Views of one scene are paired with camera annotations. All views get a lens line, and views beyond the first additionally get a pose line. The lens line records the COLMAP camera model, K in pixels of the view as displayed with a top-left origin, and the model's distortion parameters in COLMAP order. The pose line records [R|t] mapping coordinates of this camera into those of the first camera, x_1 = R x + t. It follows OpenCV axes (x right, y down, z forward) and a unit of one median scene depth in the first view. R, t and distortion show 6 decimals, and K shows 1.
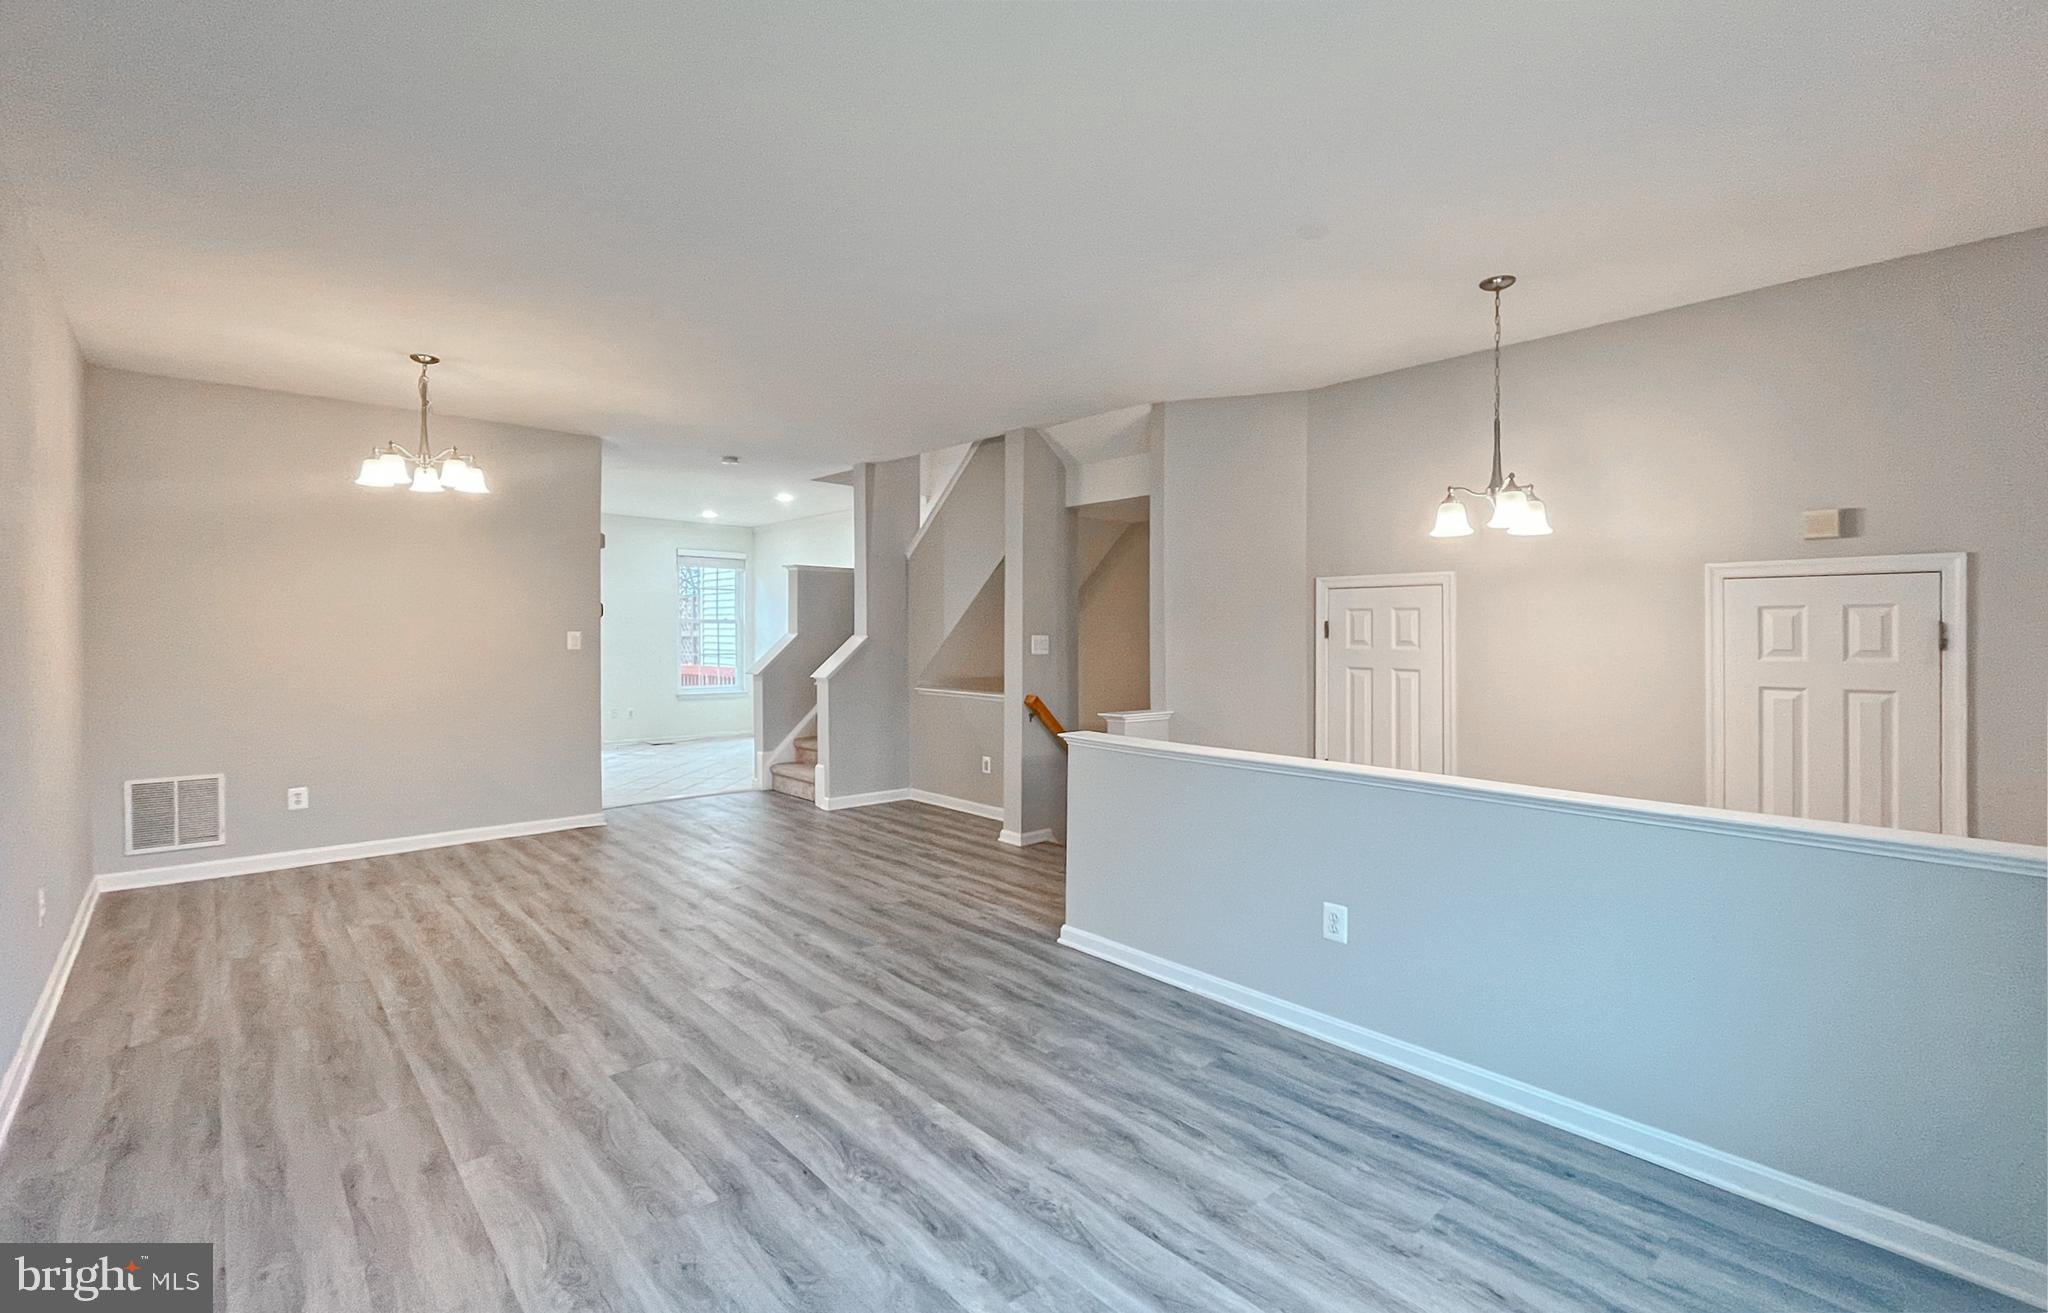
lens RADIAL K [[871.5, 0, 1027.5], [0, 871.5, 637.3], [0, 0, 1]] dist [0.015002, 0.000335]
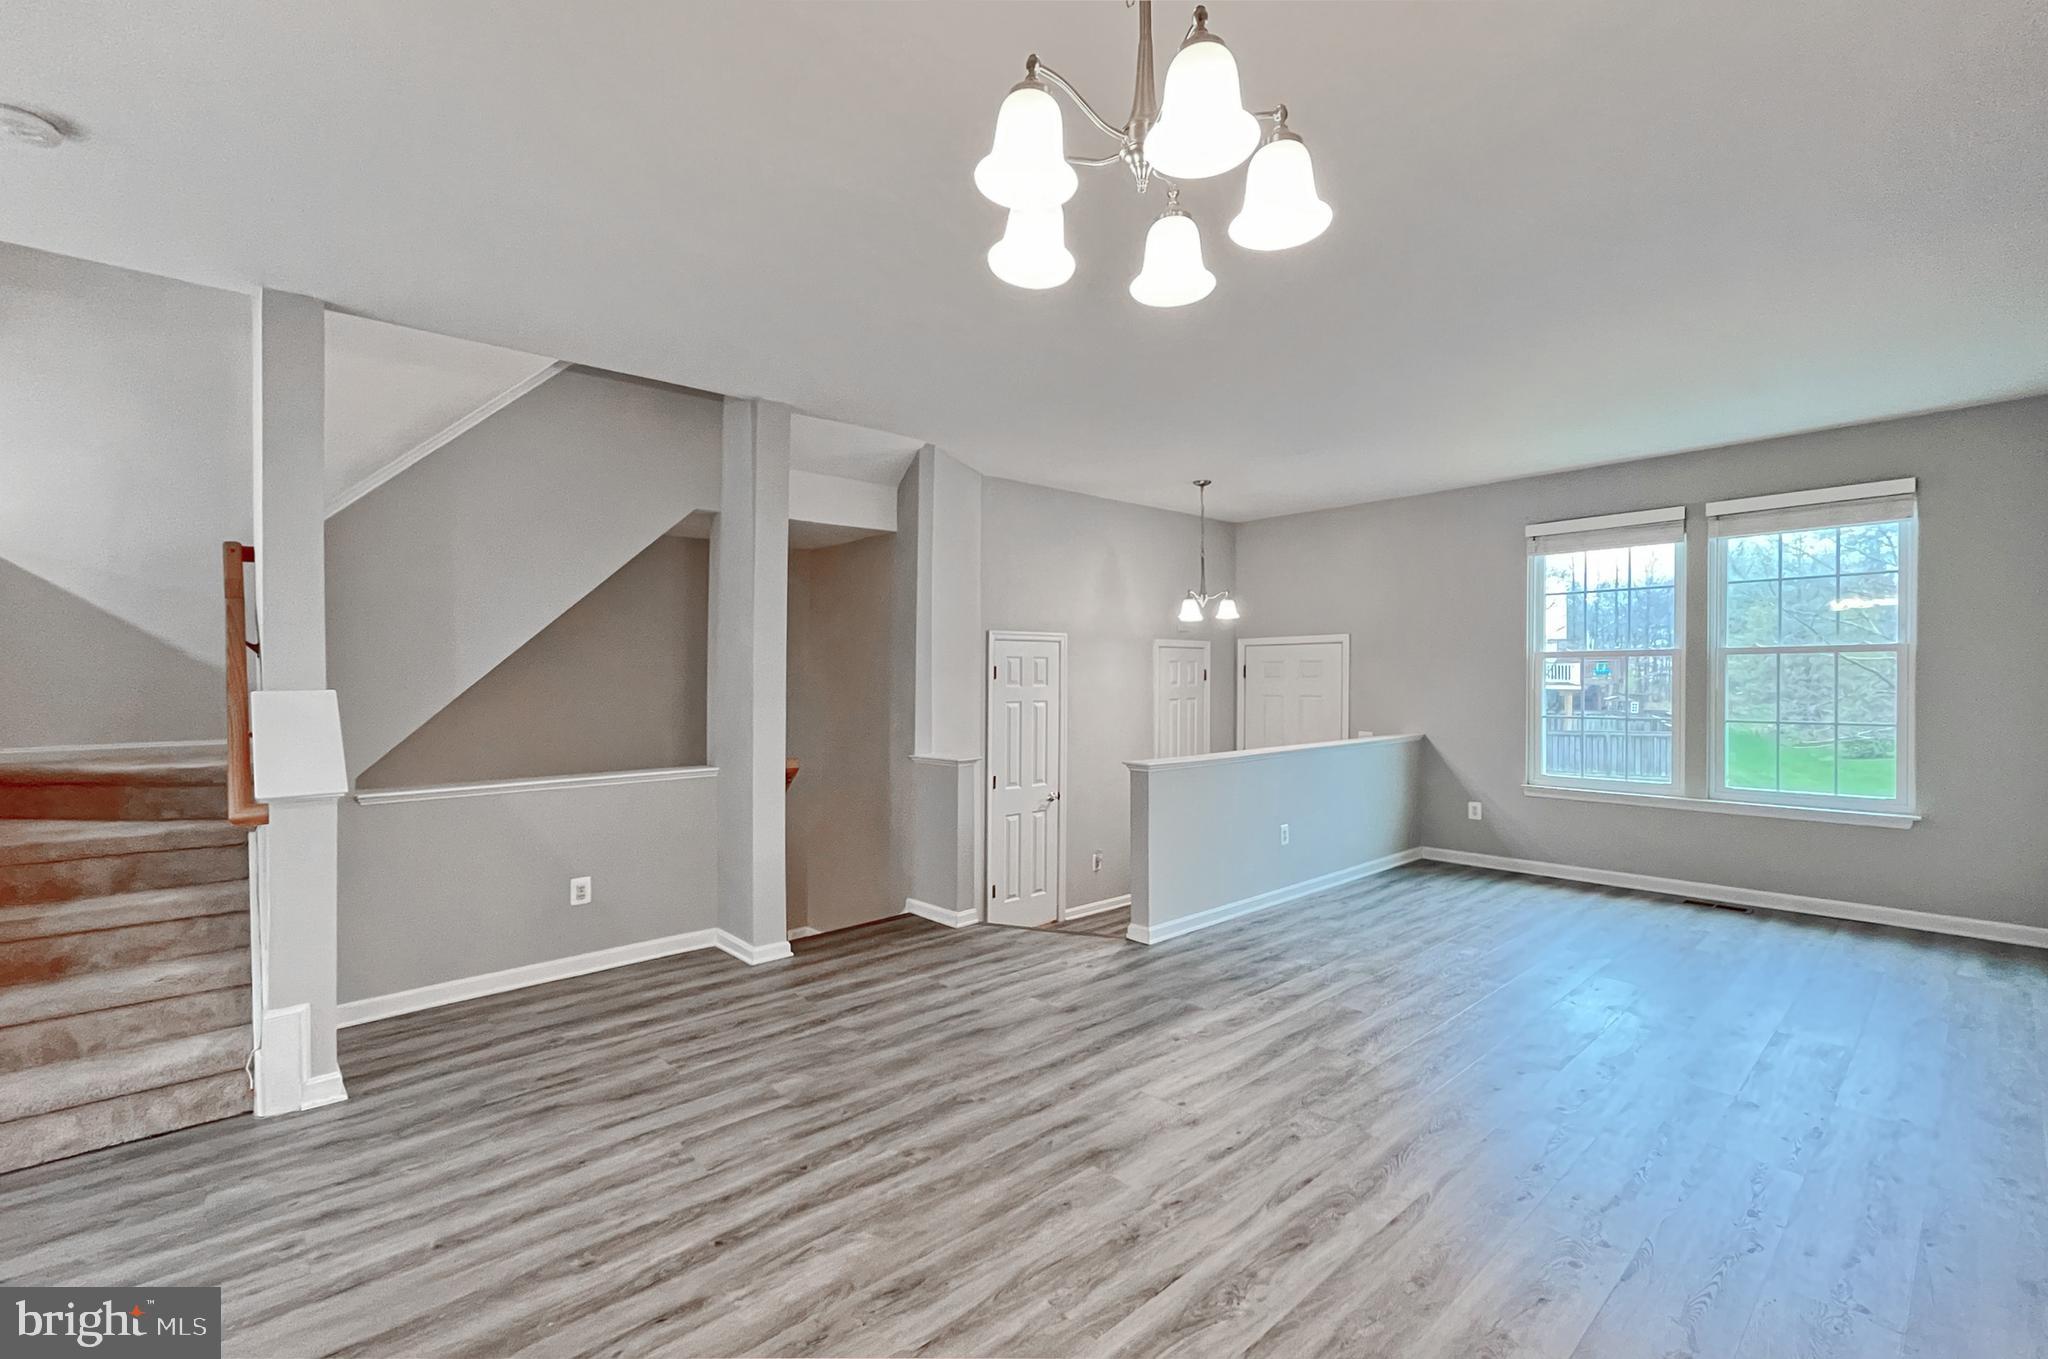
lens RADIAL K [[834.8, 0, 1026.9], [0, 834.8, 680.9], [0, 0, 1]] dist [-0.000609, 0.000038]
pose [[0.041009, -0.017859, 0.998999, -1.152406], [-0.001414, 0.999838, 0.017932, -0.022911], [-0.999158, -0.002148, 0.040977, 1.195631]]
